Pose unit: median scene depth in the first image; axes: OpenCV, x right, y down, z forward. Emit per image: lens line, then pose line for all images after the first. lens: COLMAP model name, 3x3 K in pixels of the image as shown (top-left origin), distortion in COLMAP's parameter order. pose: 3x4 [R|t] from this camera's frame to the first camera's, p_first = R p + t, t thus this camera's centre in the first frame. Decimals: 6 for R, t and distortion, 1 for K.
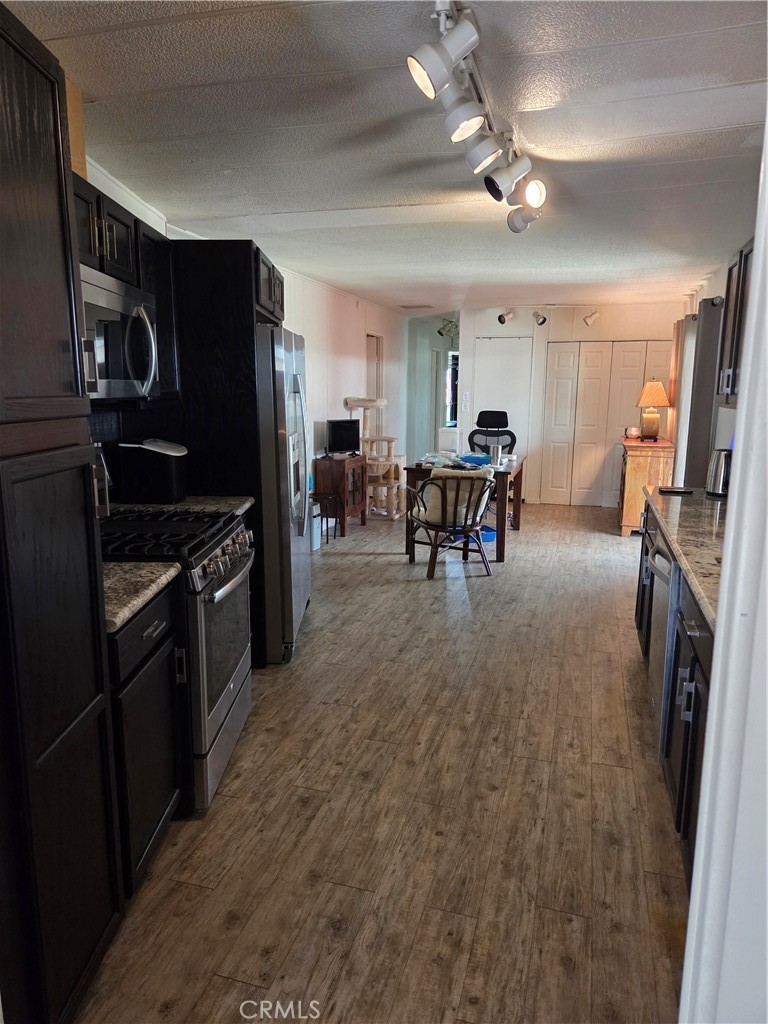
lens RADIAL K [[686.0, 0, 374.3], [0, 686.0, 518.9], [0, 0, 1]] dist [0.030785, -0.015741]
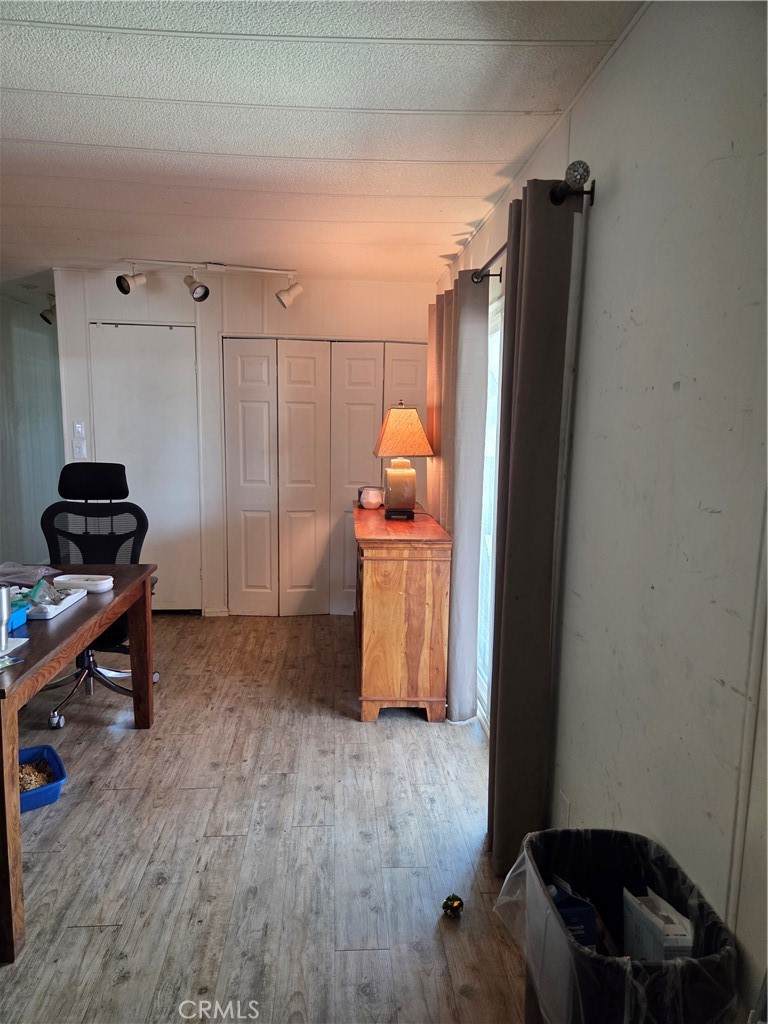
lens RADIAL K [[686.0, 0, 388.4], [0, 686.0, 517.7], [0, 0, 1]] dist [0.030785, -0.015741]
pose [[0.927984, -0.039465, 0.370525, 0.184345], [0.055534, 0.997918, -0.032796, -0.092955], [-0.368459, 0.051011, 0.928243, 0.486692]]
